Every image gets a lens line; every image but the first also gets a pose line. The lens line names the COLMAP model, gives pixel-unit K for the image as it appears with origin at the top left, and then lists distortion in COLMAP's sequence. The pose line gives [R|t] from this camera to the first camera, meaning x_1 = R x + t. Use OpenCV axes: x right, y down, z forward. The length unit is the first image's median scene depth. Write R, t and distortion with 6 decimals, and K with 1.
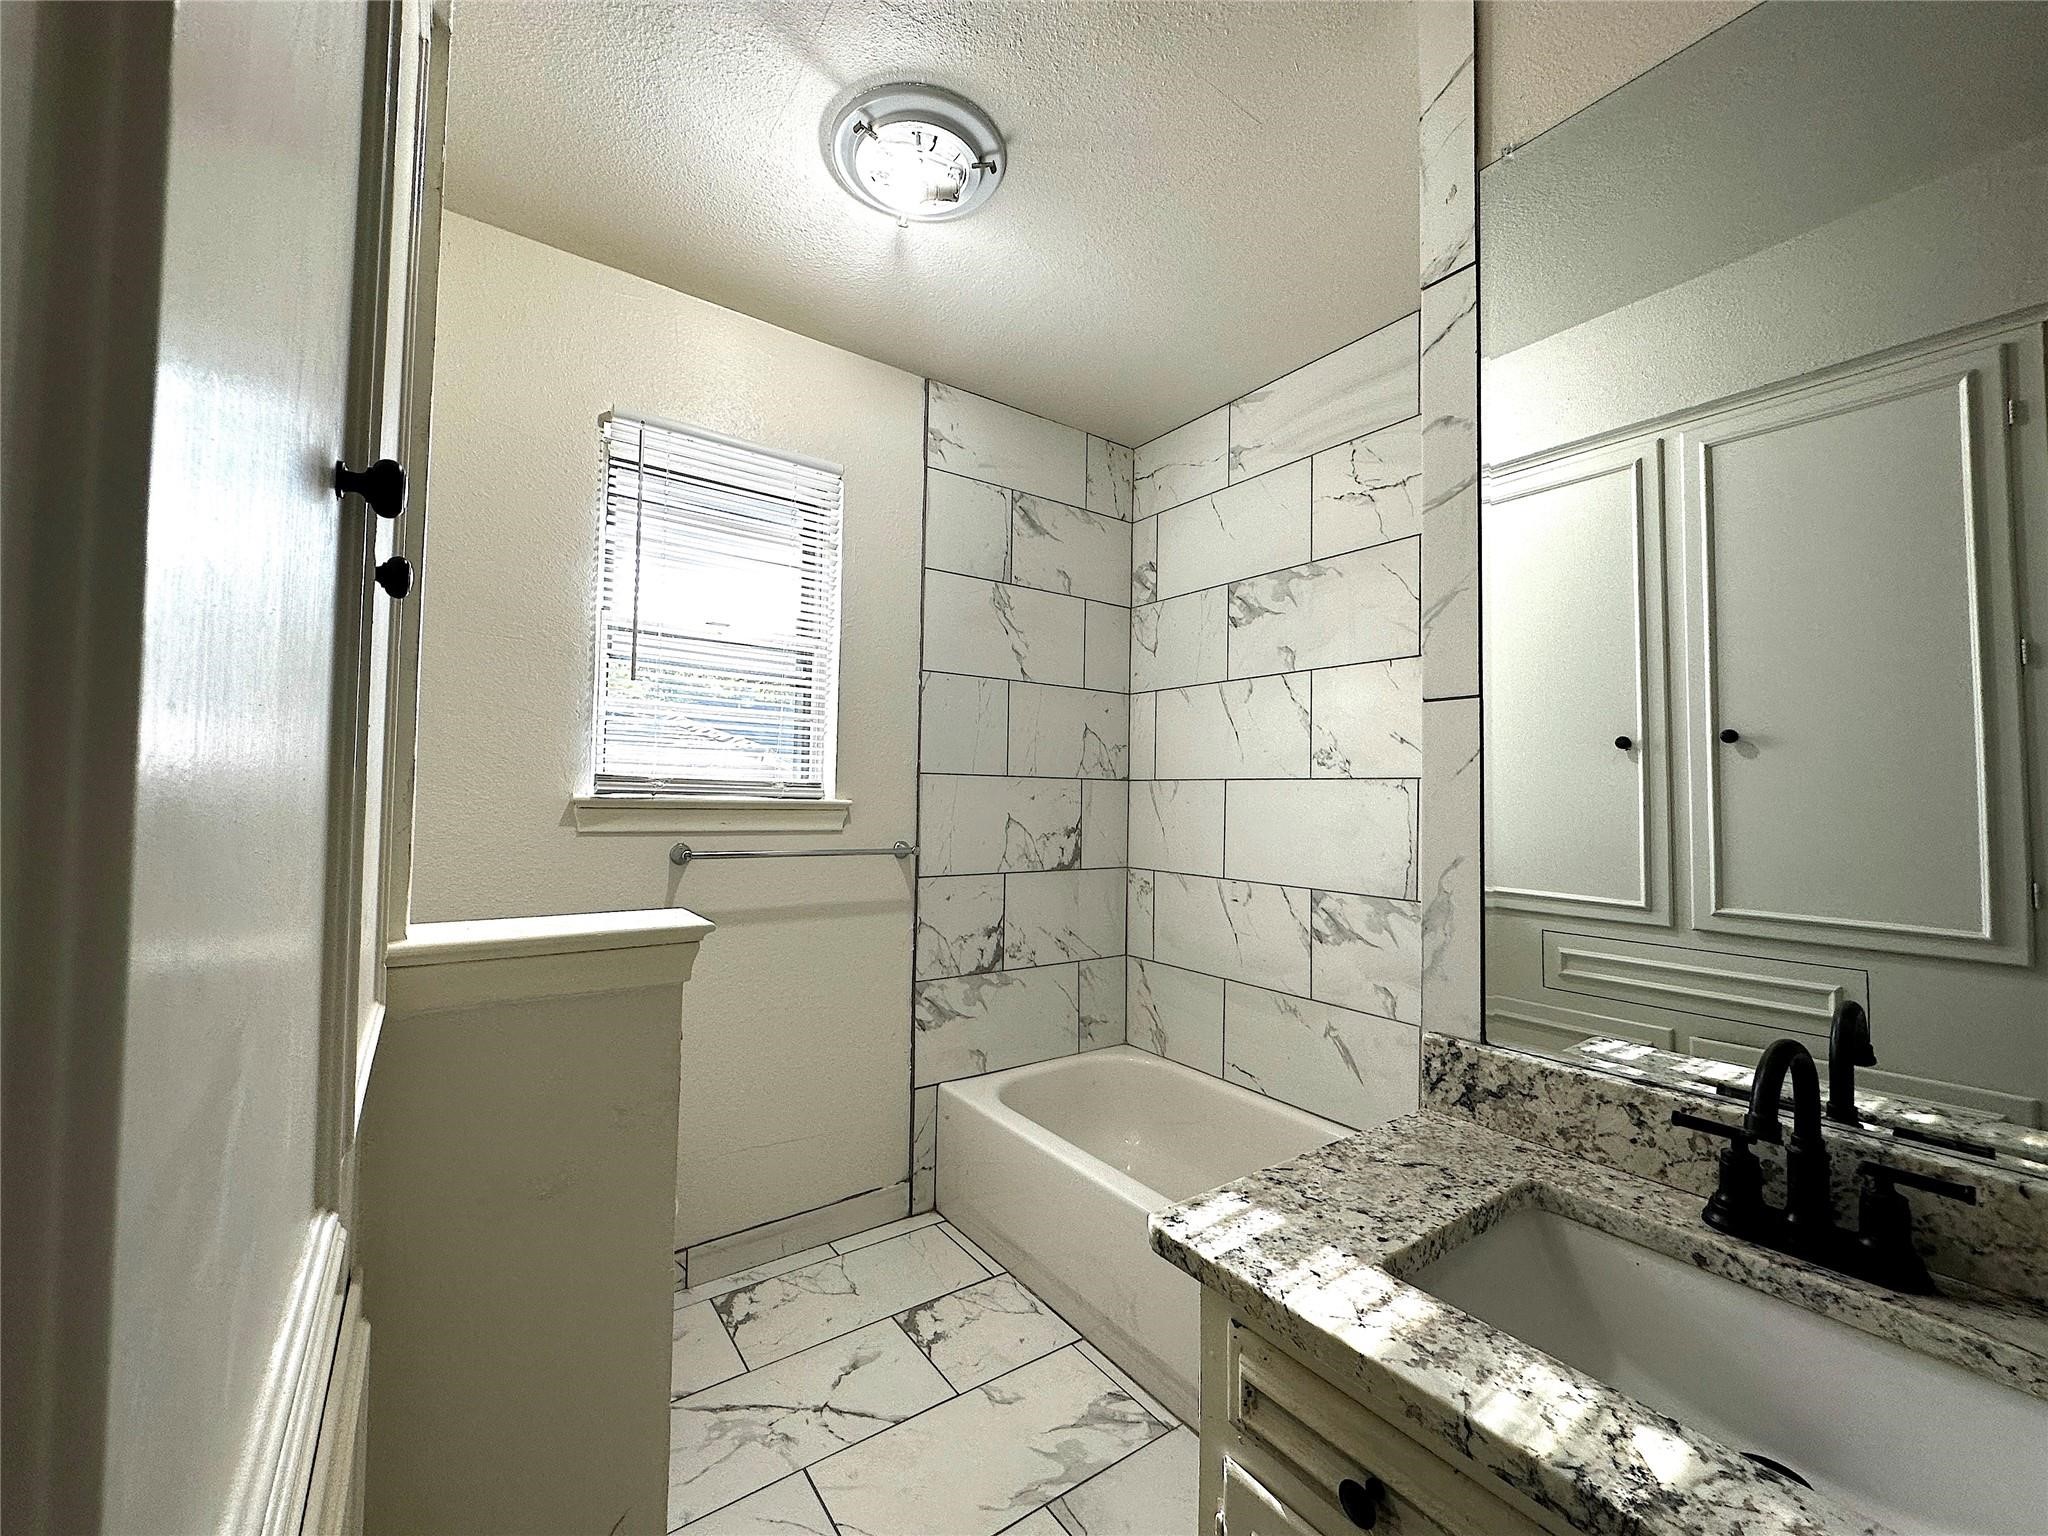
lens RADIAL K [[815.7, 0, 1019.0], [0, 815.7, 765.7], [0, 0, 1]] dist [0.001926, 0.000876]
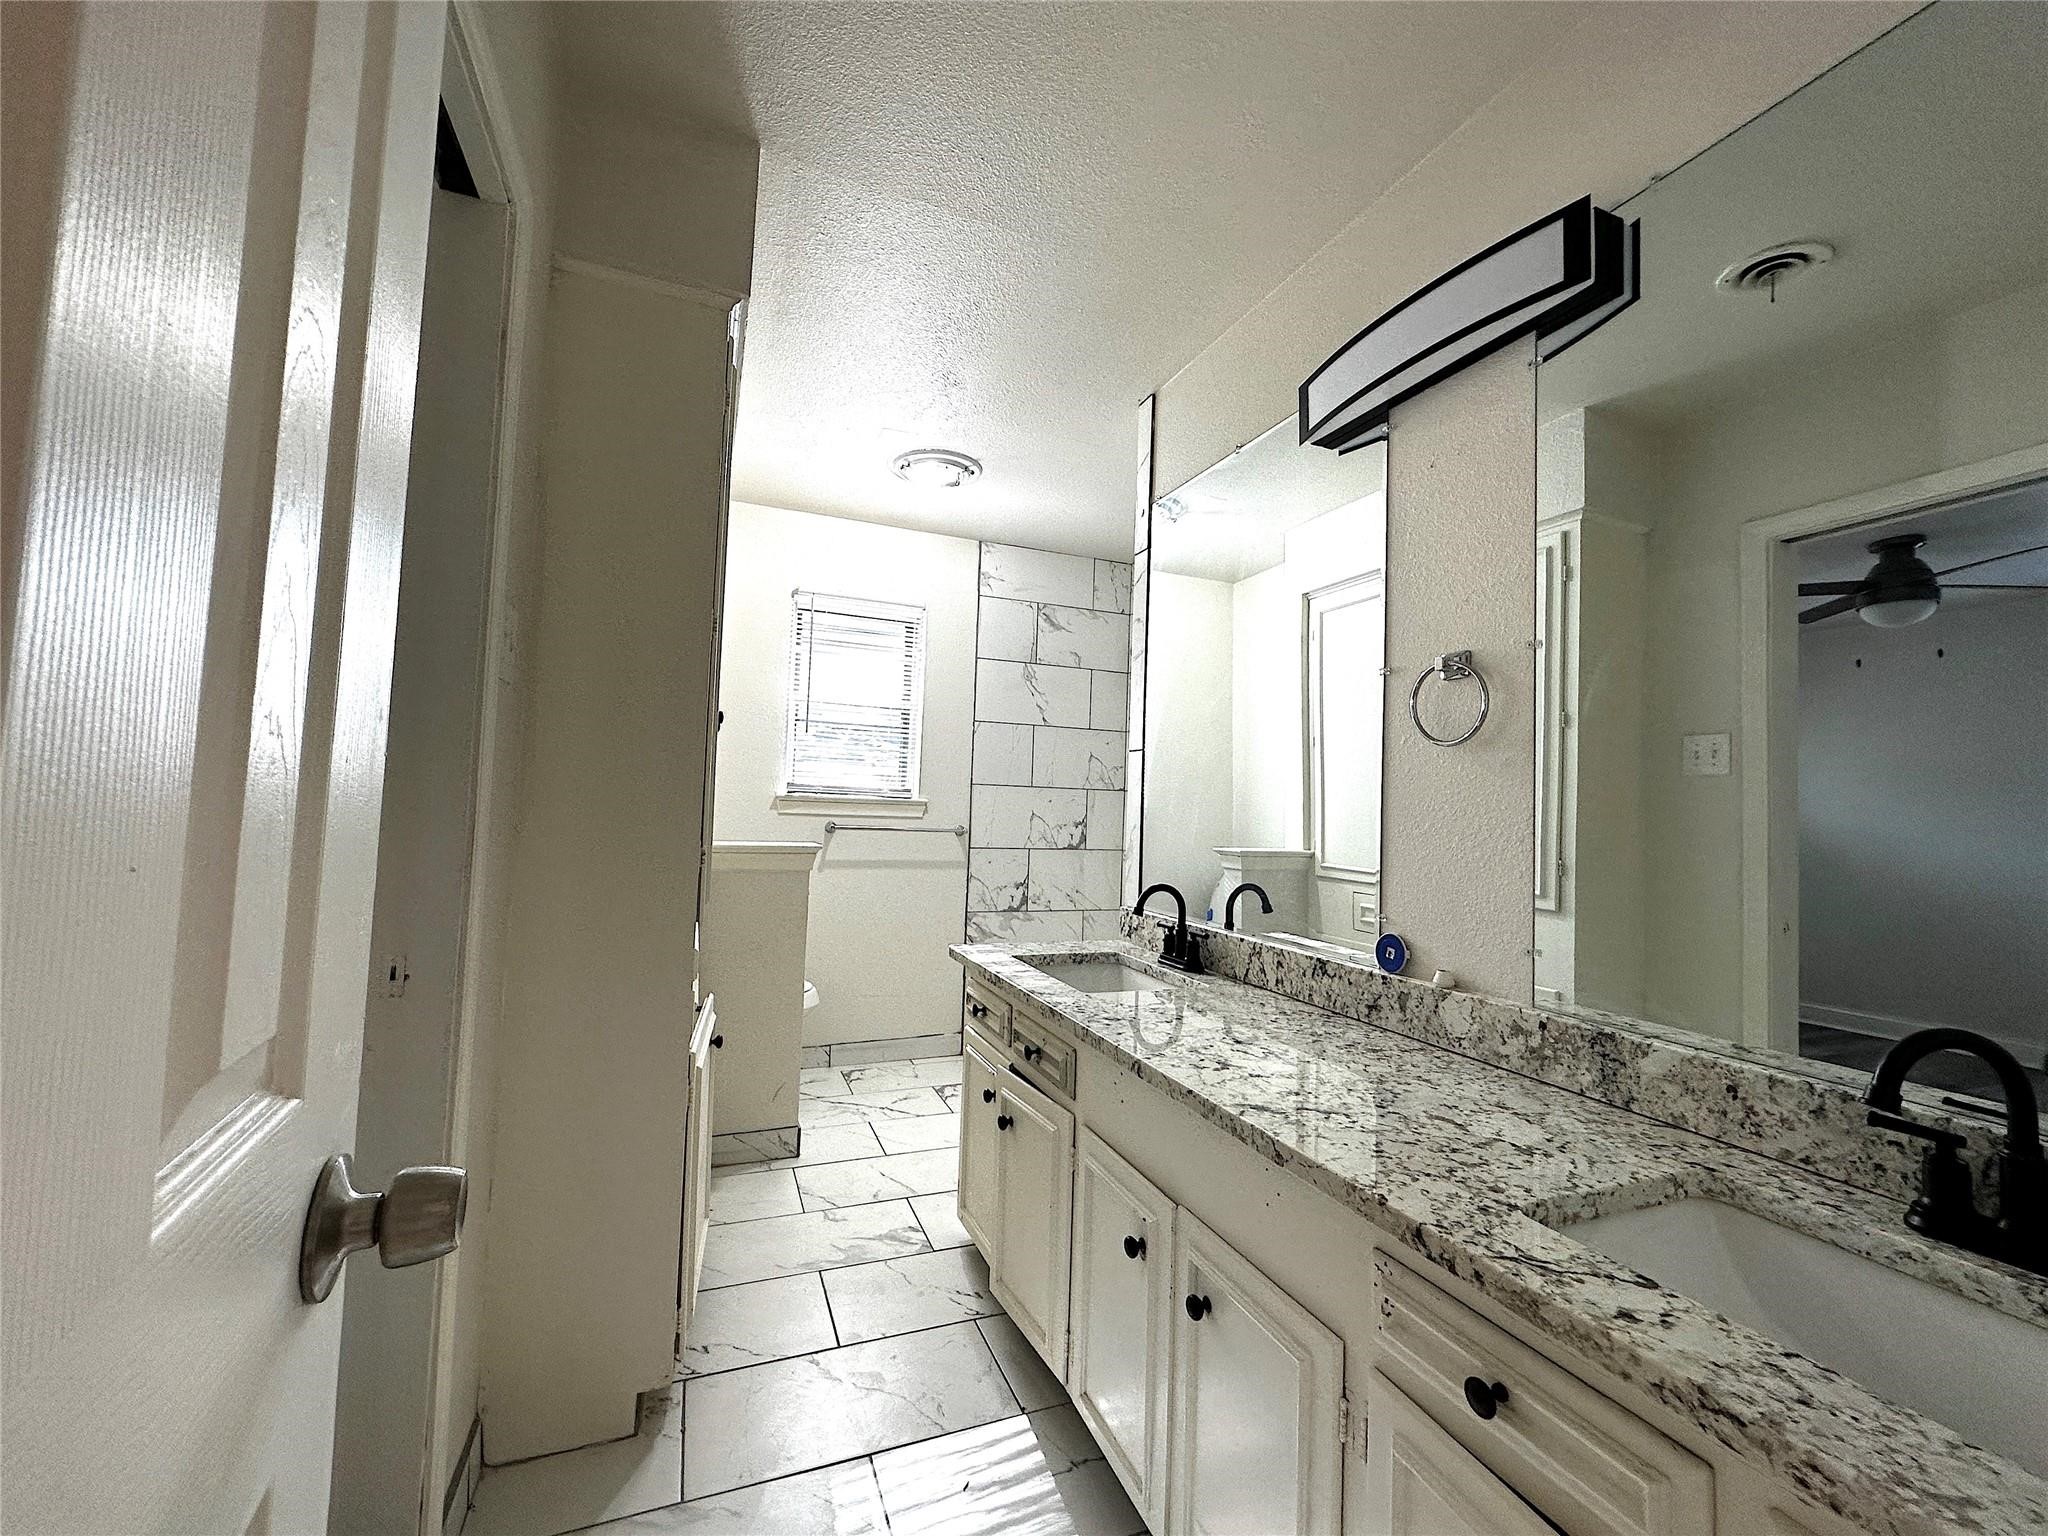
lens RADIAL K [[815.7, 0, 1026.2], [0, 815.7, 766.1], [0, 0, 1]] dist [0.001926, 0.000876]
pose [[0.973675, 0.007658, -0.227813, 0.353700], [-0.011109, 0.999842, -0.013867, -0.005096], [0.227671, 0.016032, 0.973606, -0.559752]]
